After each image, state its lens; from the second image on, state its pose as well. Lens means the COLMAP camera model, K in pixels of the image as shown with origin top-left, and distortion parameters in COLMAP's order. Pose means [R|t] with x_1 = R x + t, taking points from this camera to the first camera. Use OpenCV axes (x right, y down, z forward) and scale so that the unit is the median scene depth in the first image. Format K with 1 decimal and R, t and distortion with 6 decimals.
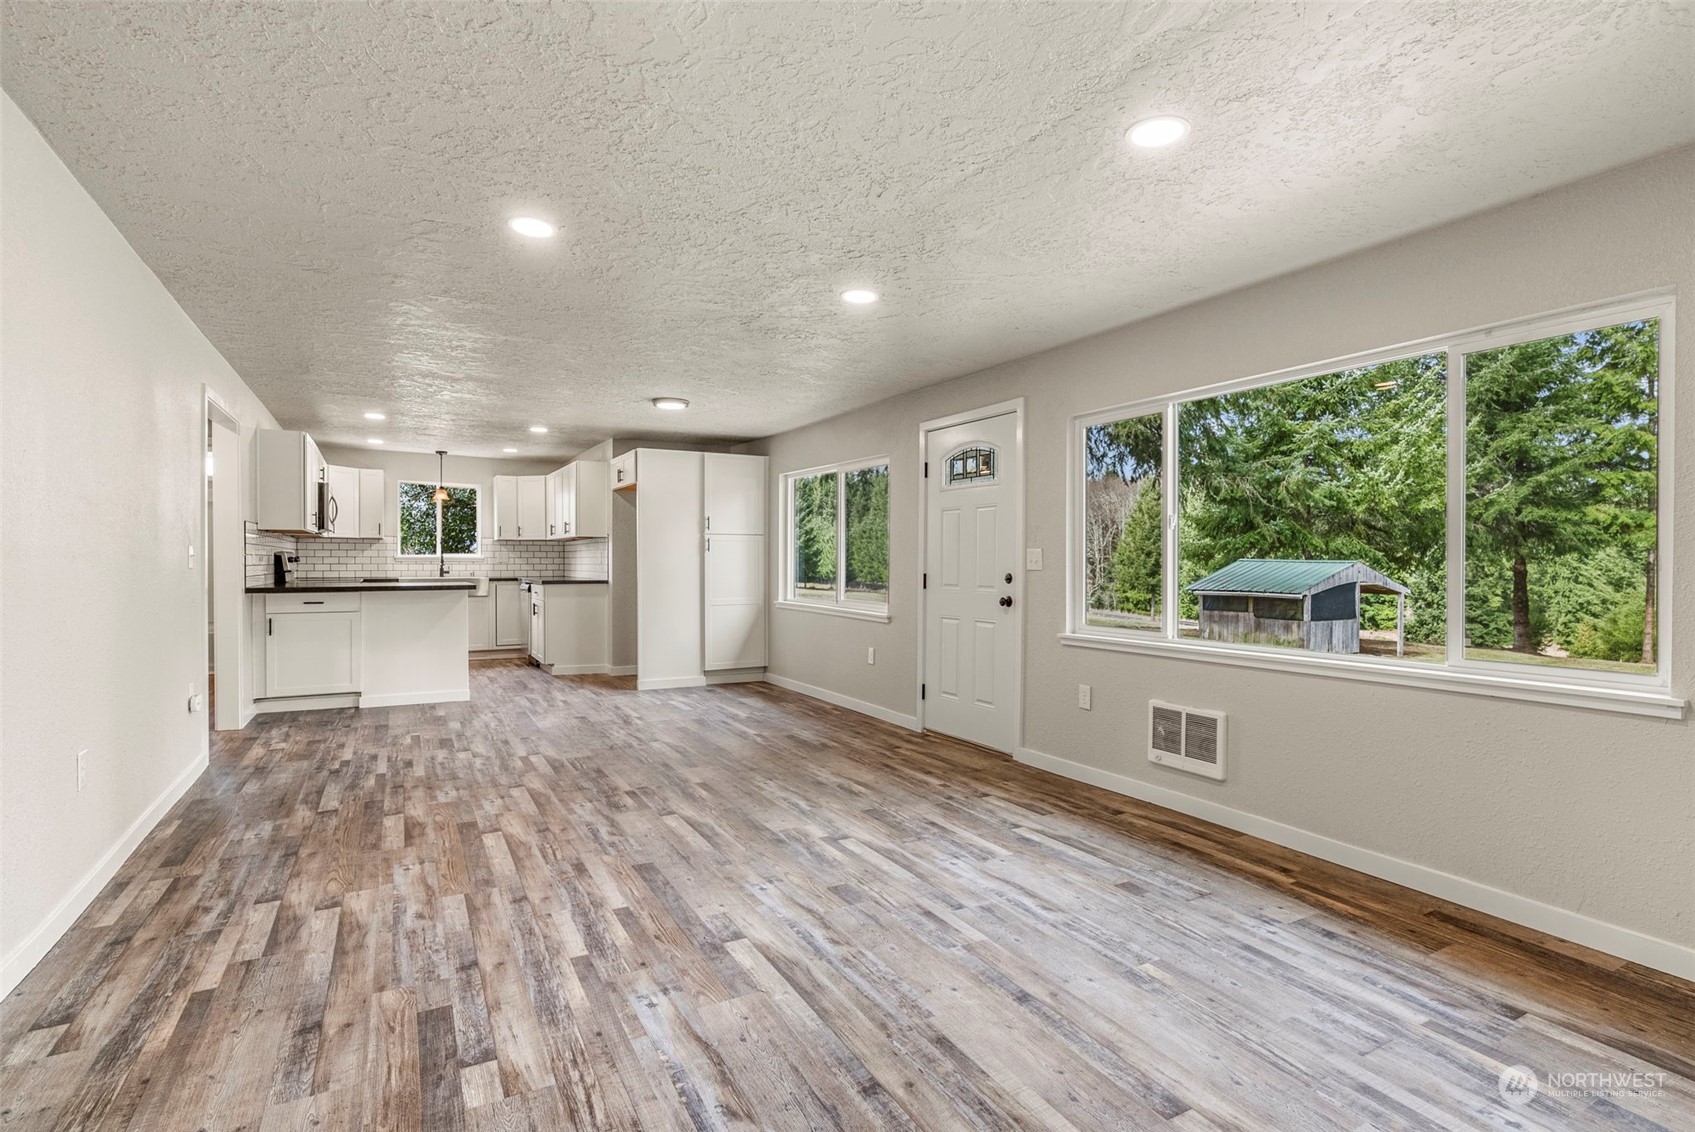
lens RADIAL K [[826.7, 0, 847.5], [0, 826.7, 566.0], [0, 0, 1]] dist [0.001289, 0.000494]
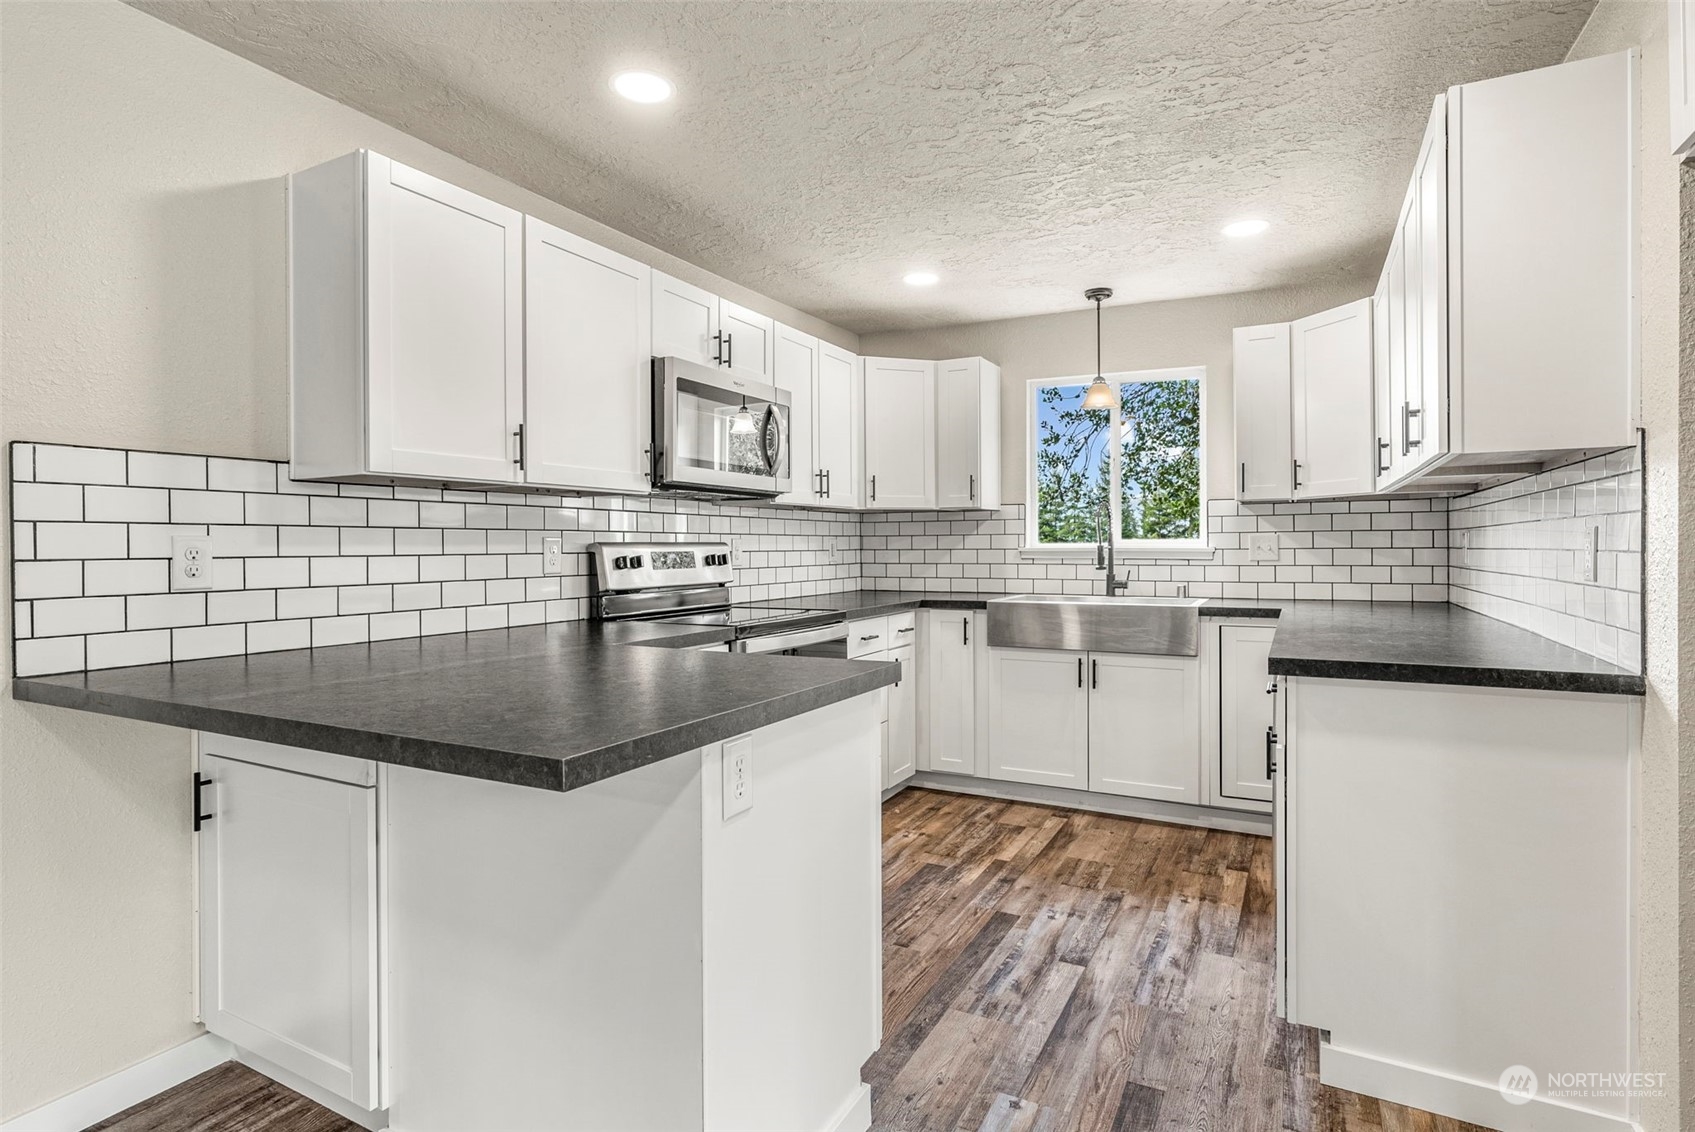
lens RADIAL K [[858.8, 0, 860.1], [0, 858.8, 552.0], [0, 0, 1]] dist [0.000272, 0.000447]
pose [[0.553598, -0.000138, -0.832784, -0.201956], [0.002219, 0.999997, 0.001308, -0.010100], [0.832781, -0.002572, 0.553597, 0.664621]]
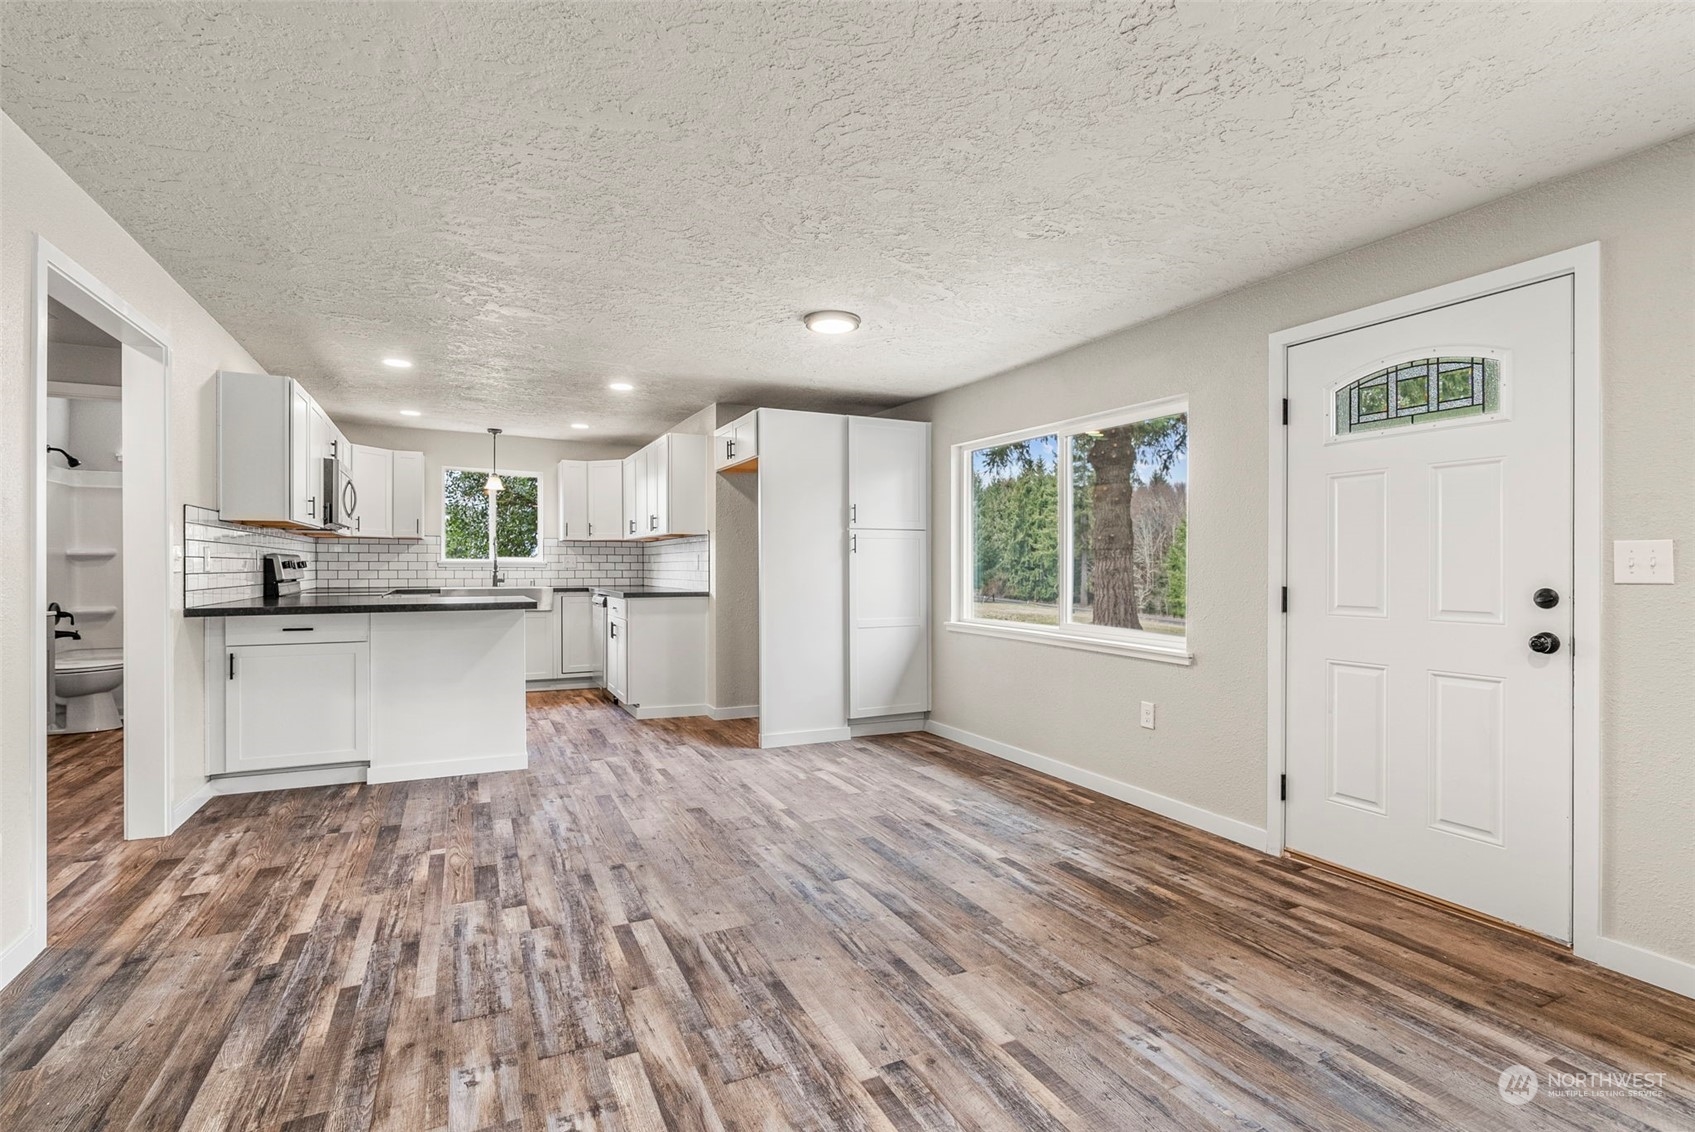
lens RADIAL K [[784.9, 0, 846.6], [0, 784.9, 572.2], [0, 0, 1]] dist [-0.002097, 0.000280]
pose [[0.998868, -0.000952, -0.047550, -0.115905], [0.000992, 0.999999, 0.000818, -0.001010], [0.047549, -0.000865, 0.998869, 0.259950]]
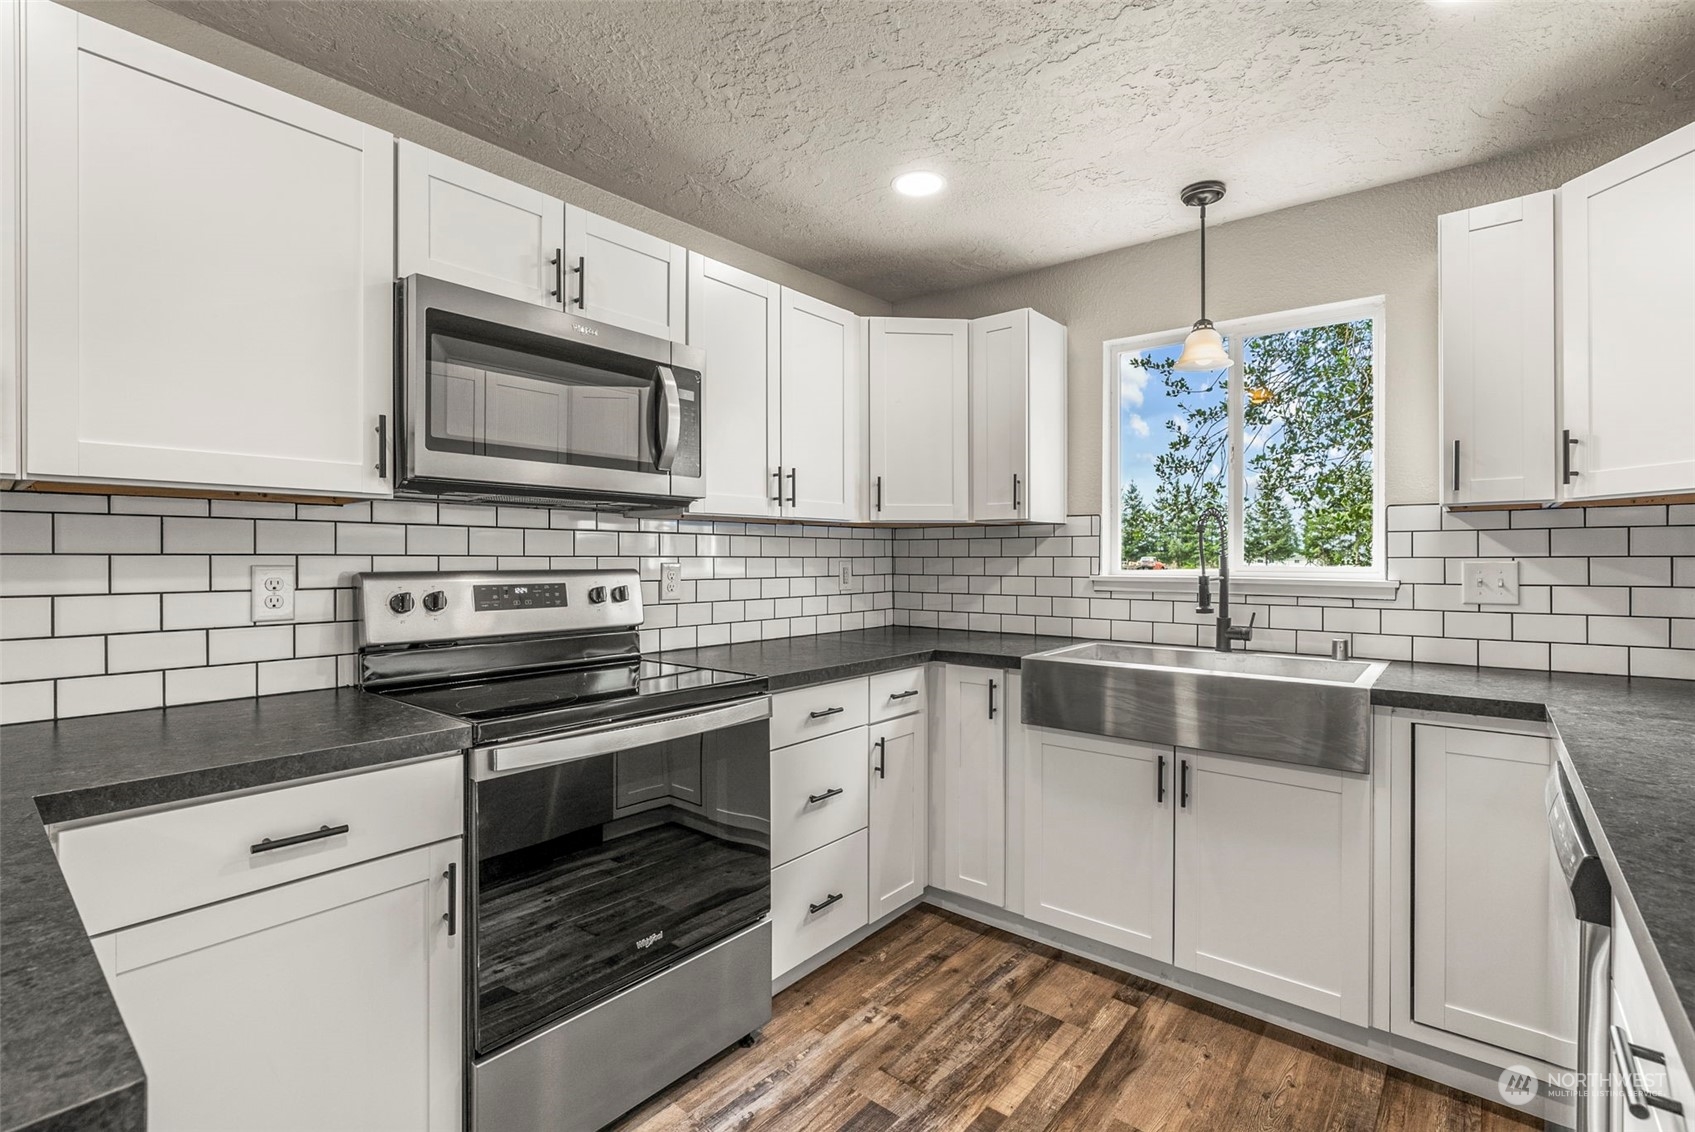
lens RADIAL K [[762.0, 0, 857.6], [0, 762.0, 562.4], [0, 0, 1]] dist [-0.008611, 0.004726]
pose [[0.363830, 0.001921, -0.931463, -0.300459], [-0.004494, 0.999990, 0.000307, -0.016530], [0.931454, 0.004074, 0.363835, 0.803886]]
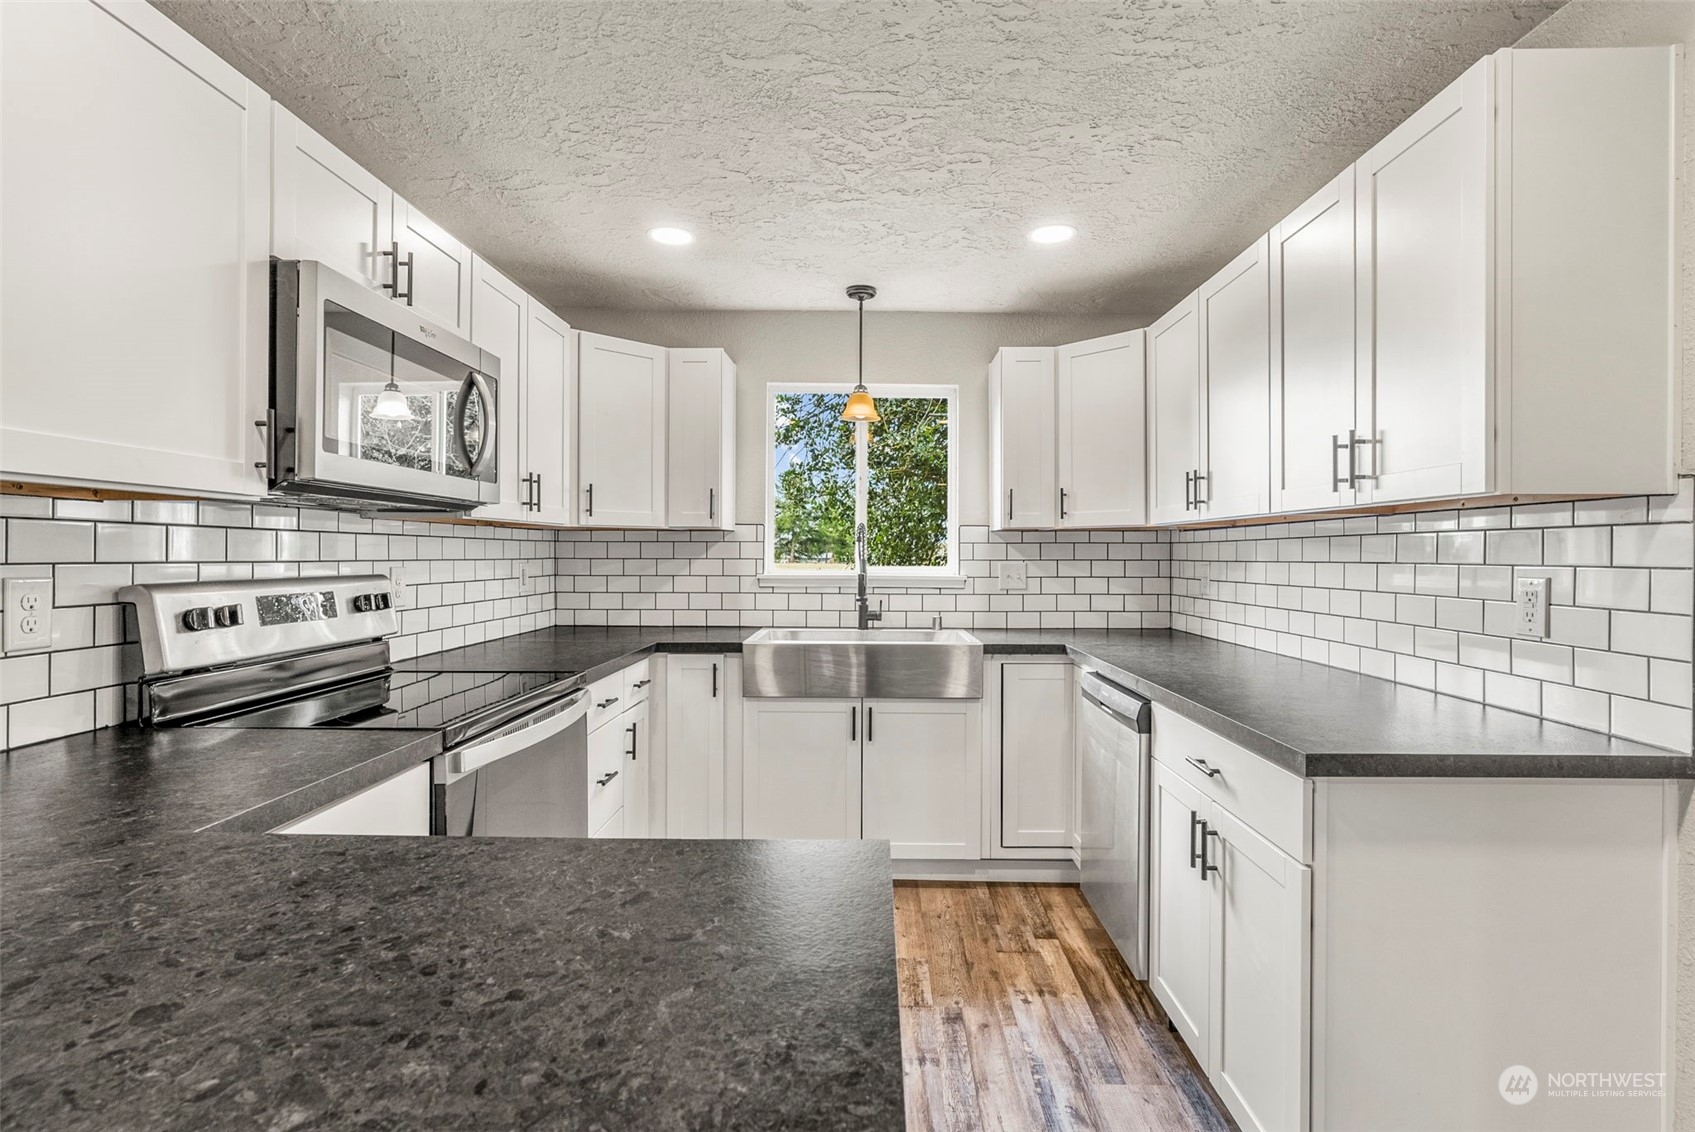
lens RADIAL K [[795.5, 0, 851.9], [0, 795.5, 555.4], [0, 0, 1]] dist [-0.000957, 0.000782]
pose [[0.860542, -0.000013, -0.509380, -0.314270], [-0.003188, 0.999980, -0.005411, -0.018845], [0.509370, 0.006280, 0.860525, 0.694209]]
